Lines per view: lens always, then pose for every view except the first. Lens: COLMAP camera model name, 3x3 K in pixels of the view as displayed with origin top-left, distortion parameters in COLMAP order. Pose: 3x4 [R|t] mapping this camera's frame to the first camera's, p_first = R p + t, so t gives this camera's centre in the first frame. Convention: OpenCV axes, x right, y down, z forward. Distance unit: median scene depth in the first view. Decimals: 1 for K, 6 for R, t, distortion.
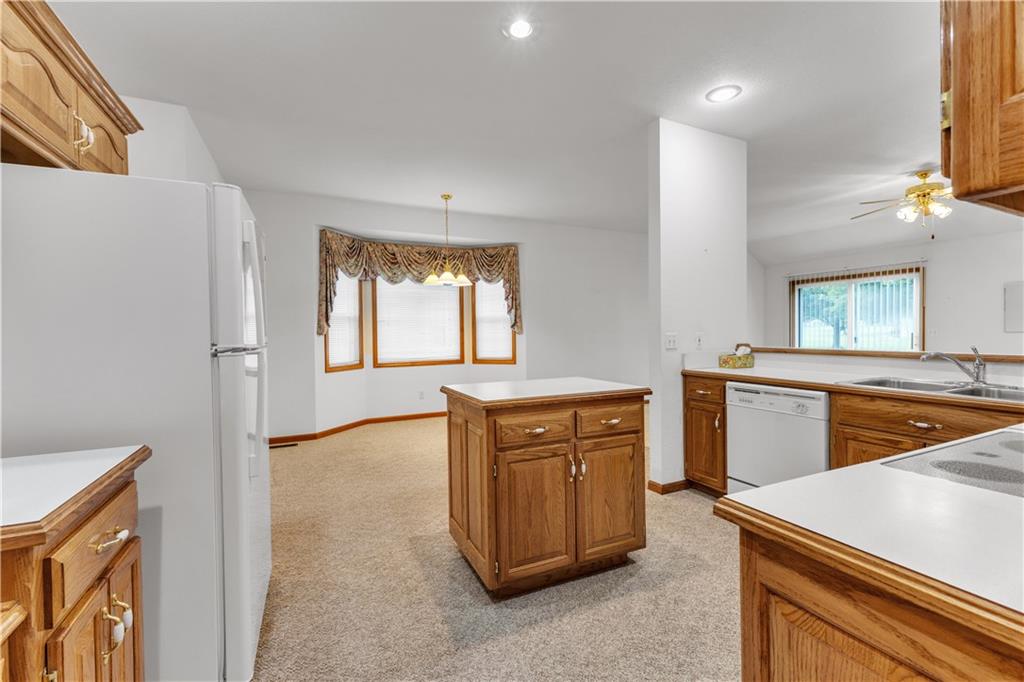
lens RADIAL K [[442.1, 0, 512.0], [0, 442.1, 337.1], [0, 0, 1]] dist [-0.001220, -0.000188]
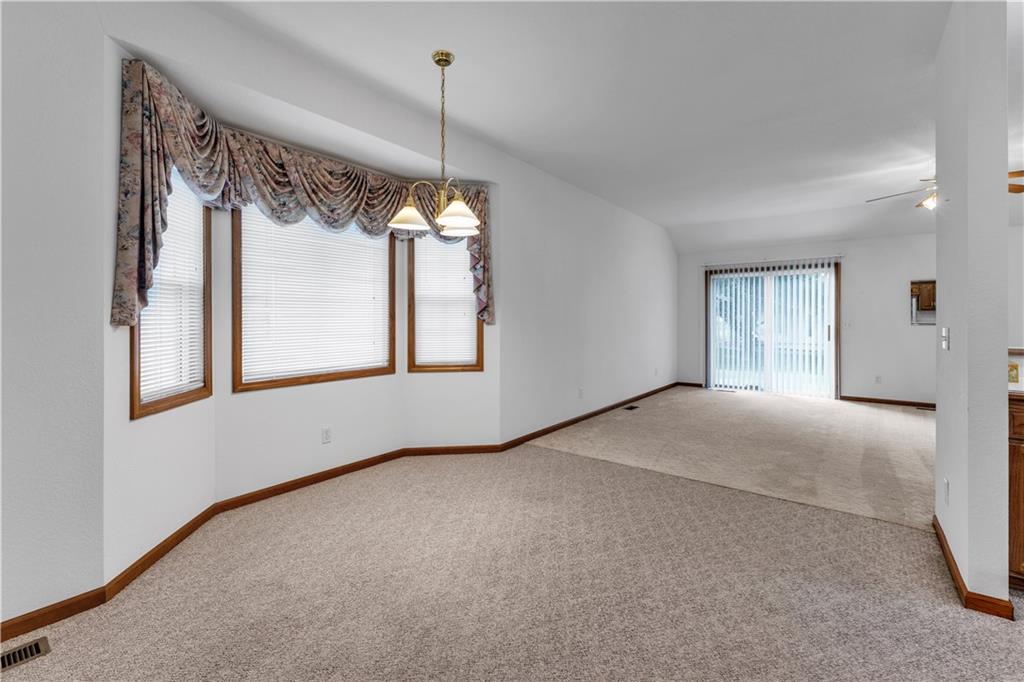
lens RADIAL K [[447.5, 0, 512.3], [0, 447.5, 318.9], [0, 0, 1]] dist [-0.000544, -0.000101]
pose [[0.890789, 0.010330, 0.454300, -0.266173], [-0.003235, 0.999860, -0.016391, -0.004289], [-0.454406, 0.013131, 0.890698, 0.429687]]
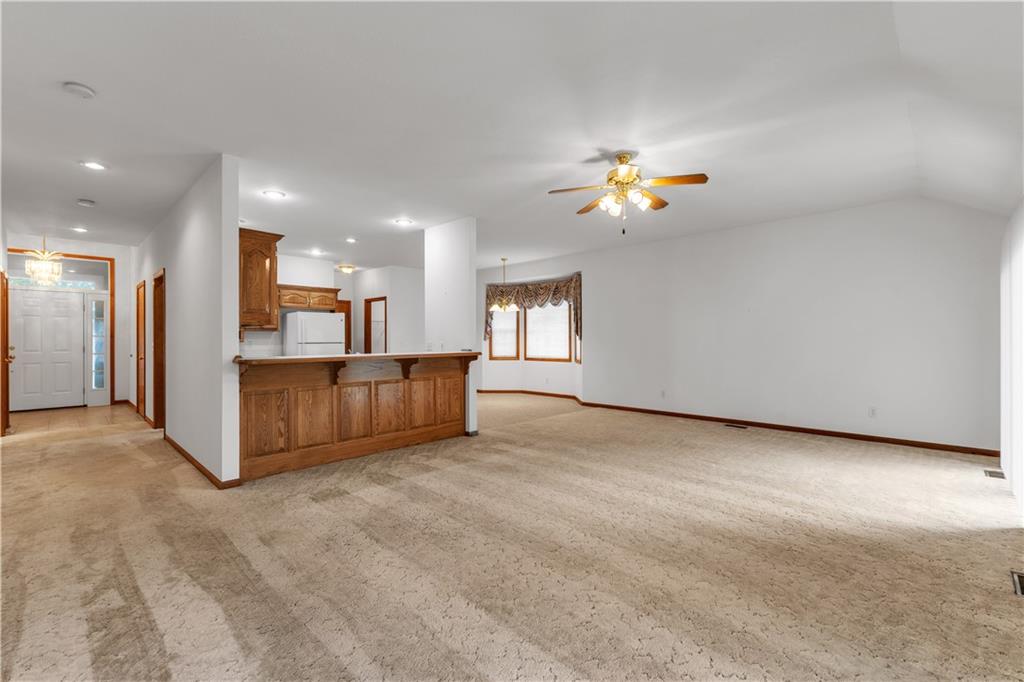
lens RADIAL K [[442.1, 0, 512.0], [0, 442.1, 337.1], [0, 0, 1]] dist [-0.001220, -0.000188]
pose [[0.342300, 0.005427, -0.939575, 1.240515], [-0.013563, 0.999908, 0.000835, -0.018409], [0.939493, 0.012457, 0.342342, 0.388231]]
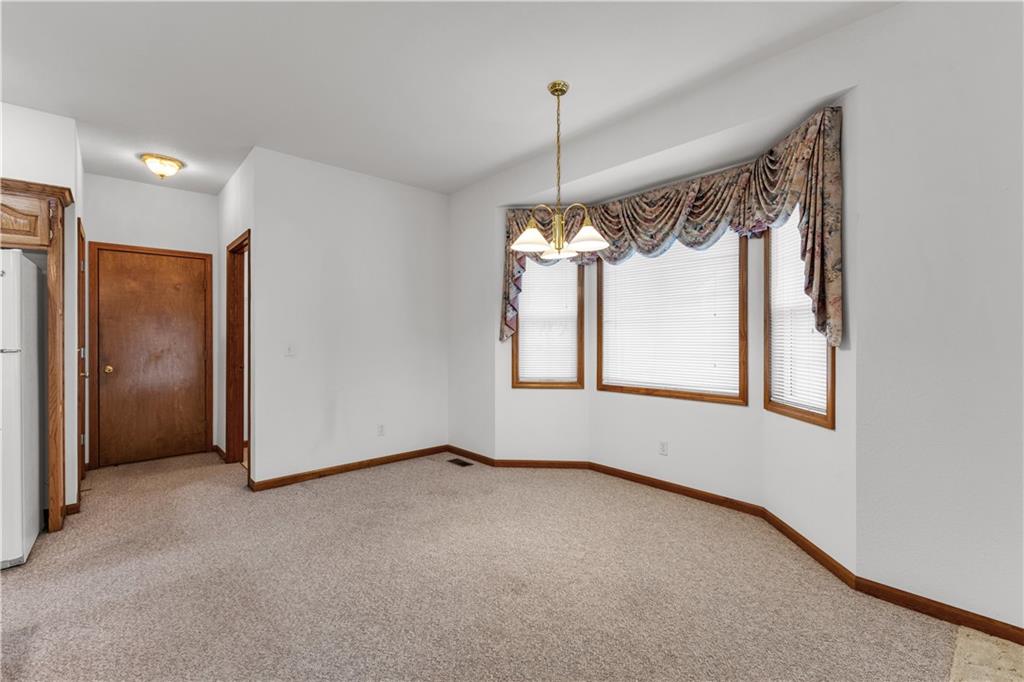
lens RADIAL K [[442.1, 0, 512.0], [0, 442.1, 337.1], [0, 0, 1]] dist [-0.001220, -0.000188]
pose [[0.288385, 0.012541, -0.957433, 0.303918], [-0.016988, 0.999824, 0.007979, -0.015950], [0.957364, 0.013964, 0.288547, 0.679755]]
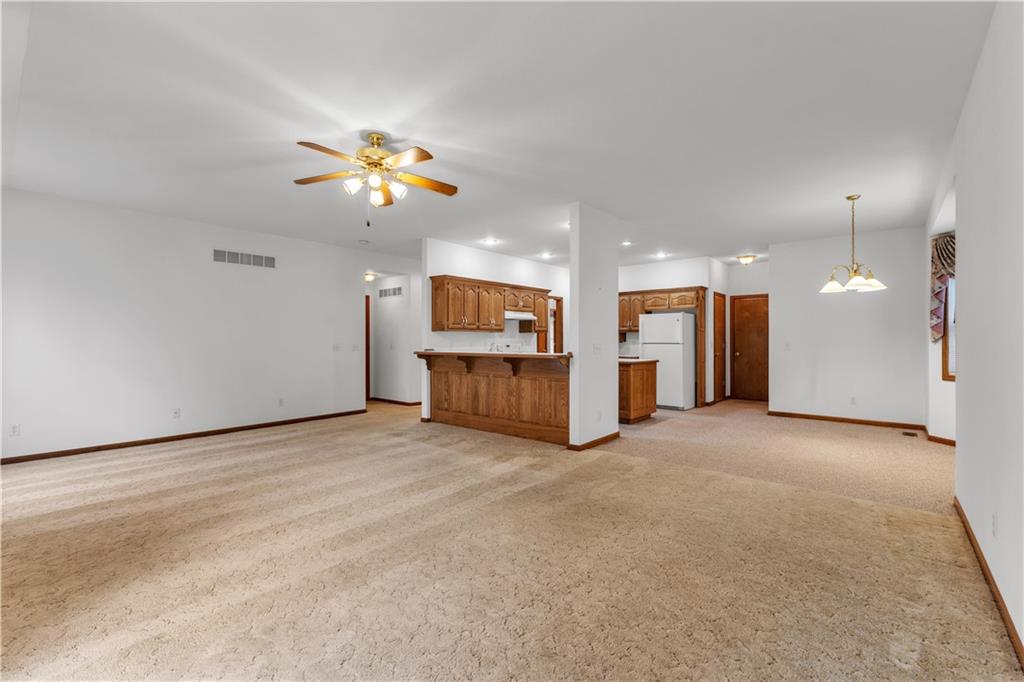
lens RADIAL K [[442.1, 0, 512.0], [0, 442.1, 337.1], [0, 0, 1]] dist [-0.001220, -0.000188]
pose [[-0.913216, 0.008656, -0.407384, 0.772180], [0.004530, 0.999928, 0.011091, -0.028032], [0.407451, 0.008283, -0.913189, 1.340770]]
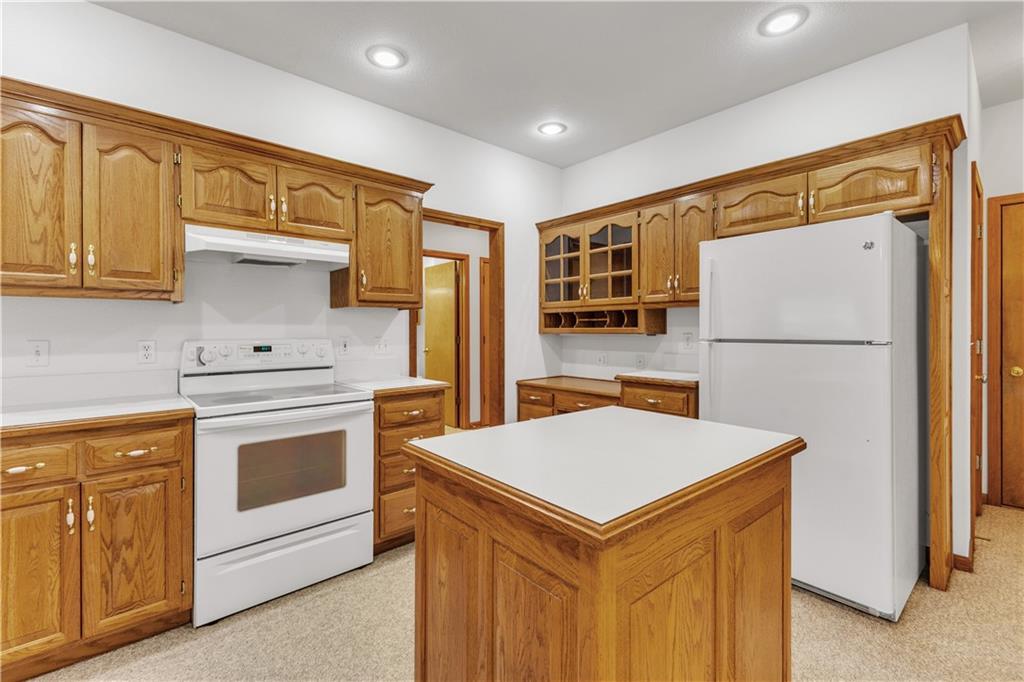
lens RADIAL K [[433.8, 0, 514.5], [0, 433.8, 330.4], [0, 0, 1]] dist [0.000838, -0.000092]
pose [[-0.963141, 0.013555, -0.268654, 0.122254], [0.008419, 0.999759, 0.020263, -0.009705], [0.268864, 0.017254, -0.963023, 0.586396]]
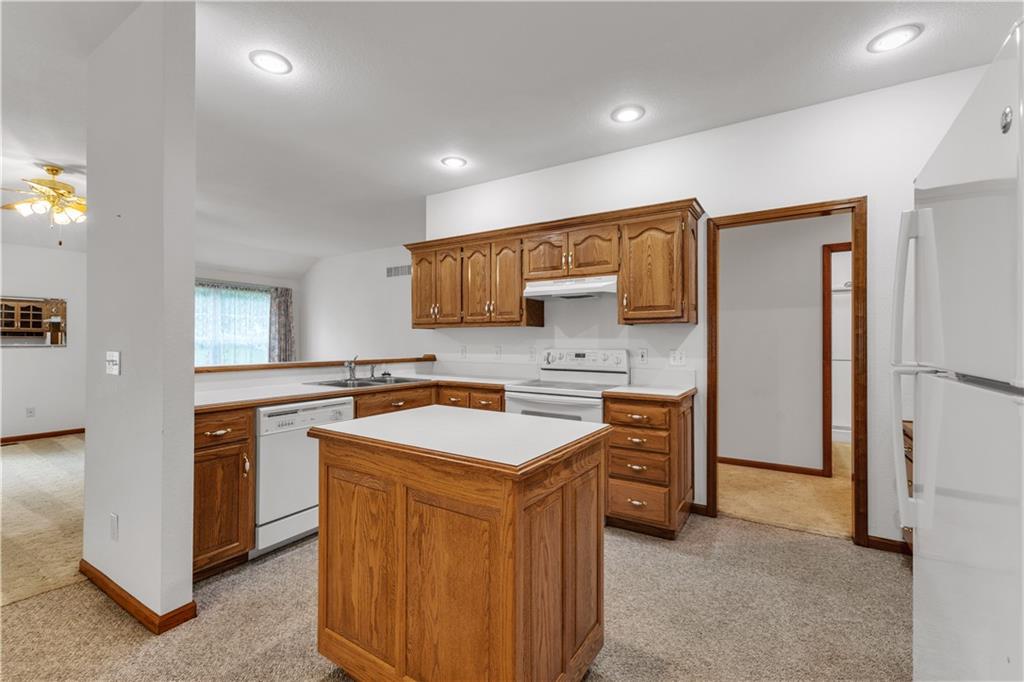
lens RADIAL K [[442.1, 0, 512.0], [0, 442.1, 337.1], [0, 0, 1]] dist [-0.001220, -0.000188]
pose [[-0.535468, 0.015572, 0.844412, -0.227934], [0.017116, 0.999825, -0.007584, -0.008378], [-0.844382, 0.010392, -0.535641, 0.532547]]
